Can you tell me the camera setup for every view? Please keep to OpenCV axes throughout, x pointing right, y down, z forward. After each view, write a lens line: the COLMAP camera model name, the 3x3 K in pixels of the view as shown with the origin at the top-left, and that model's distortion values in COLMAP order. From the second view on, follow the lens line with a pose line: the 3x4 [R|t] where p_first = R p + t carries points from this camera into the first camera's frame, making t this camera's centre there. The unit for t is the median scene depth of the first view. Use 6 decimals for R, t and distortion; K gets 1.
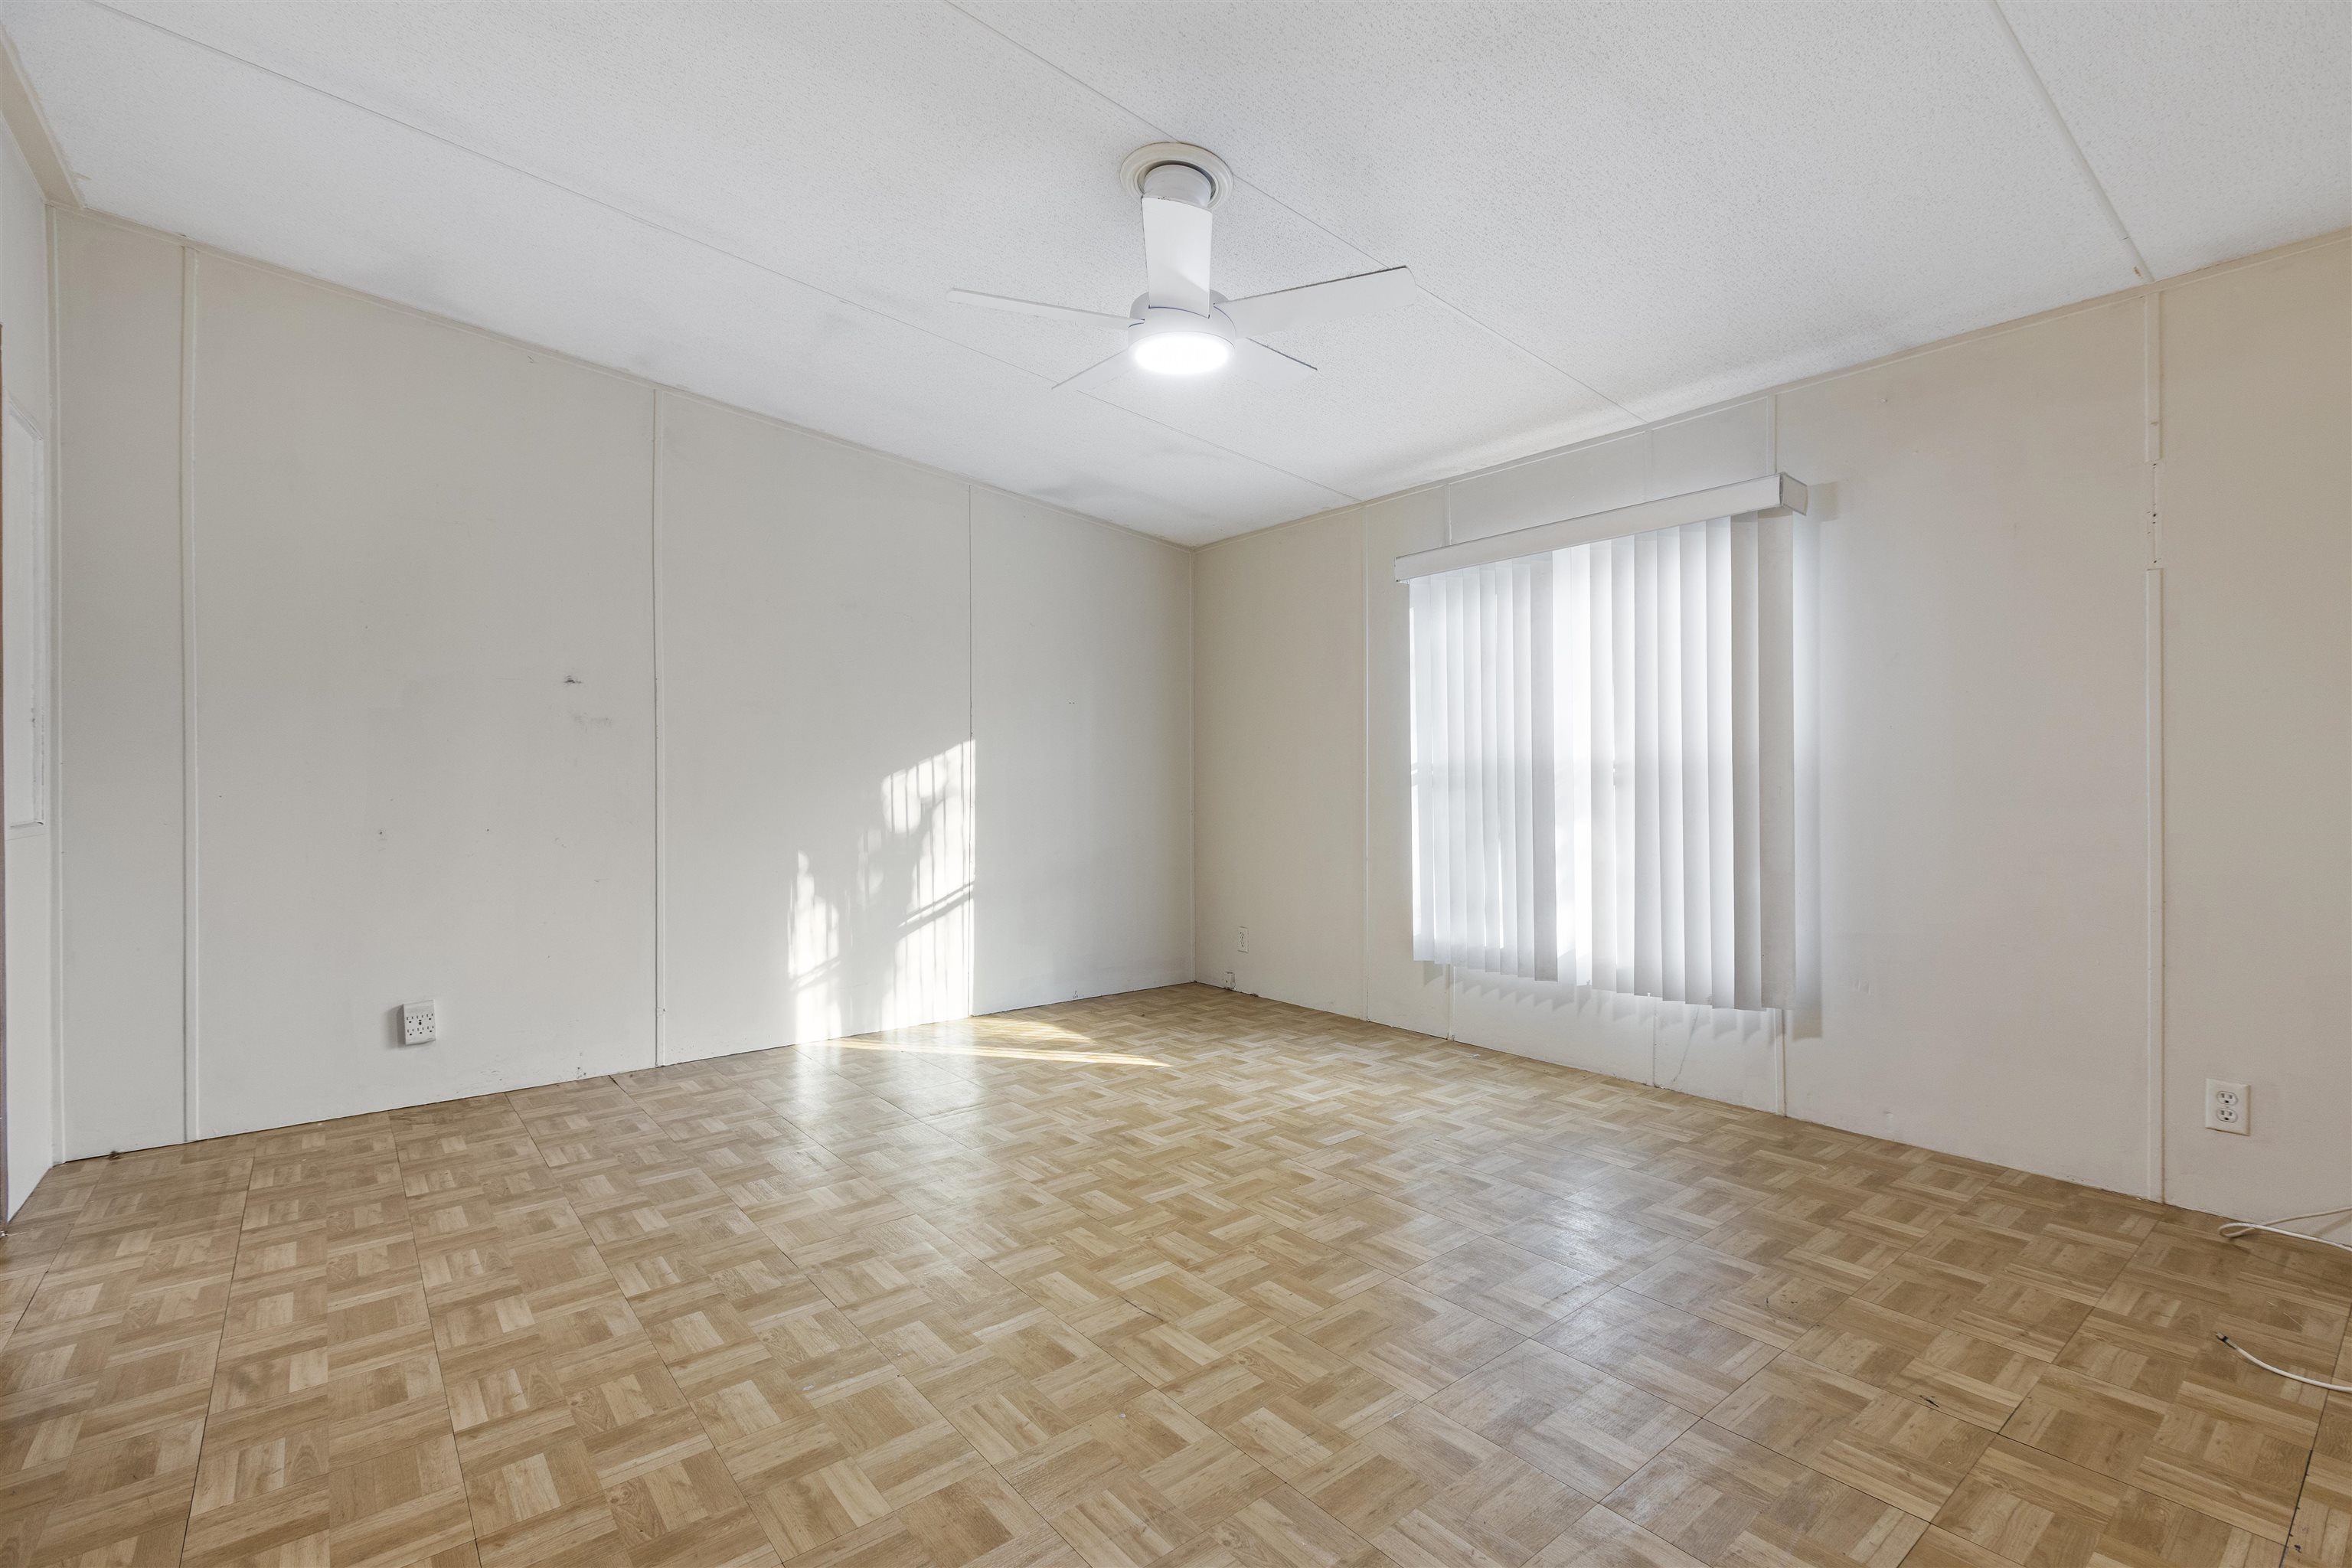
lens RADIAL K [[1047.2, 0, 1179.2], [0, 1047.2, 791.4], [0, 0, 1]] dist [0.005408, -0.001281]
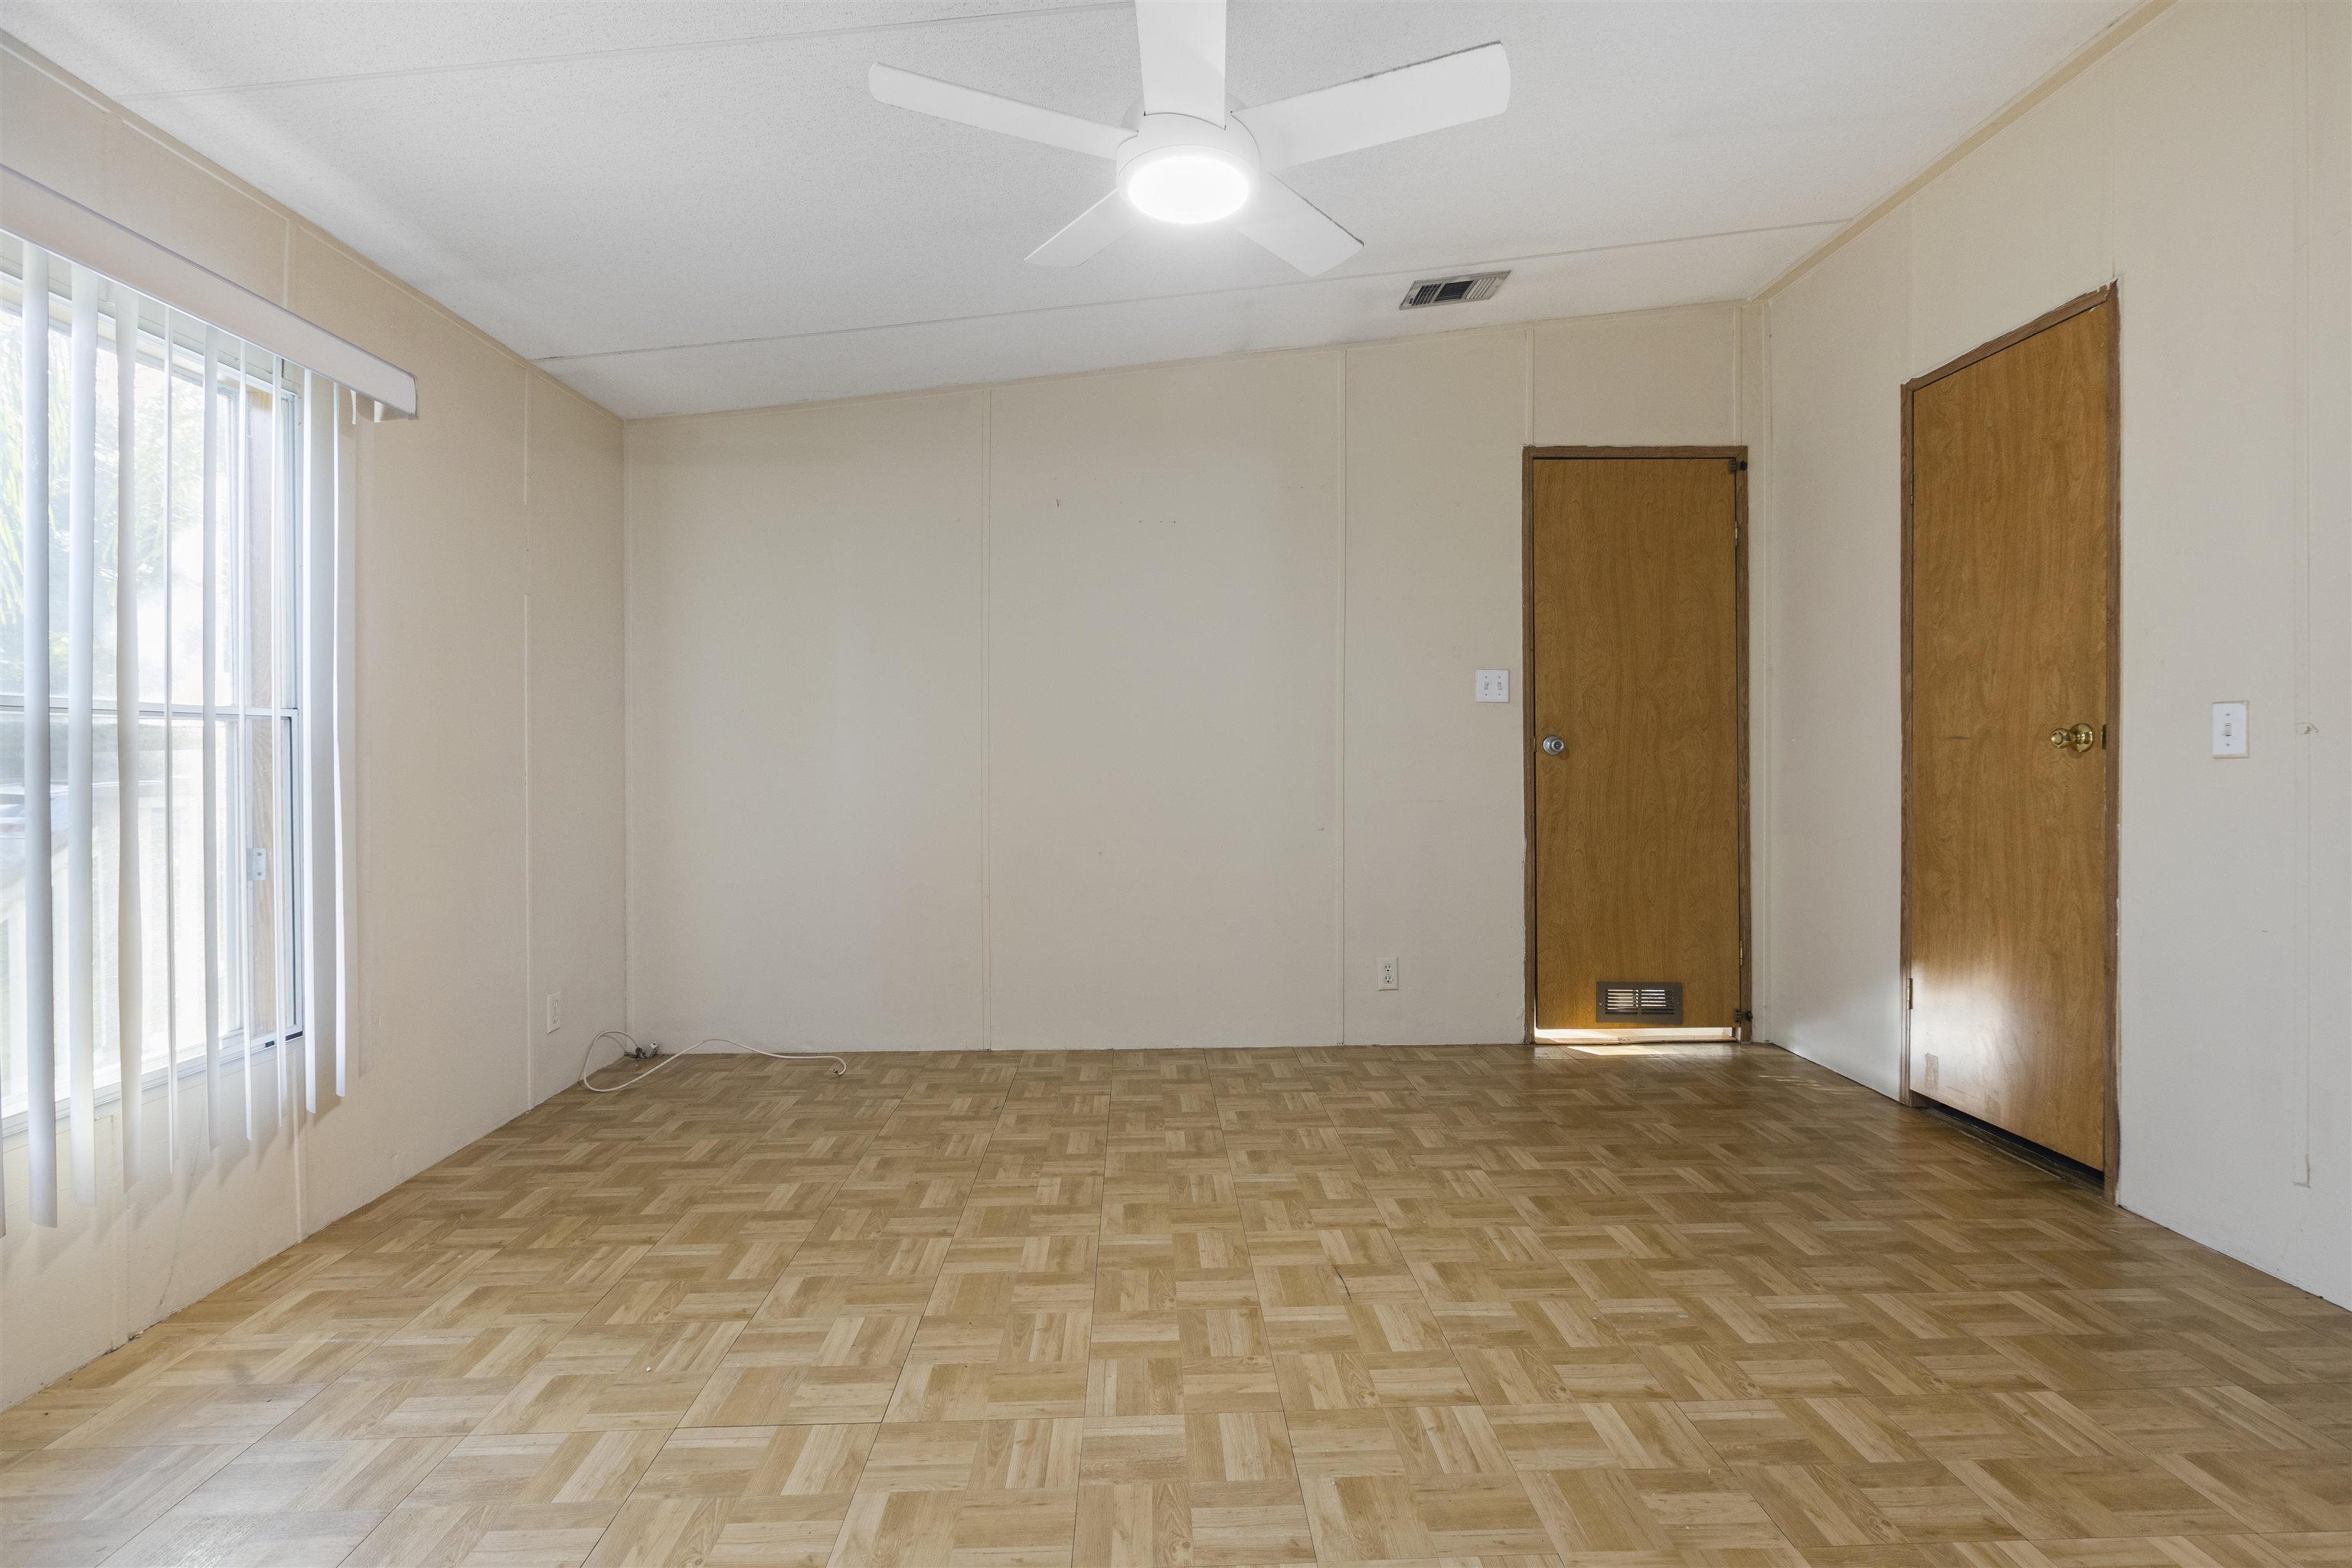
lens RADIAL K [[1047.2, 0, 1180.6], [0, 1047.2, 766.3], [0, 0, 1]] dist [0.005408, -0.001281]
pose [[-0.797802, 0.005071, 0.602898, -0.513676], [0.018862, 0.999685, 0.016552, -0.019256], [-0.602624, 0.024577, -0.797647, 1.862776]]
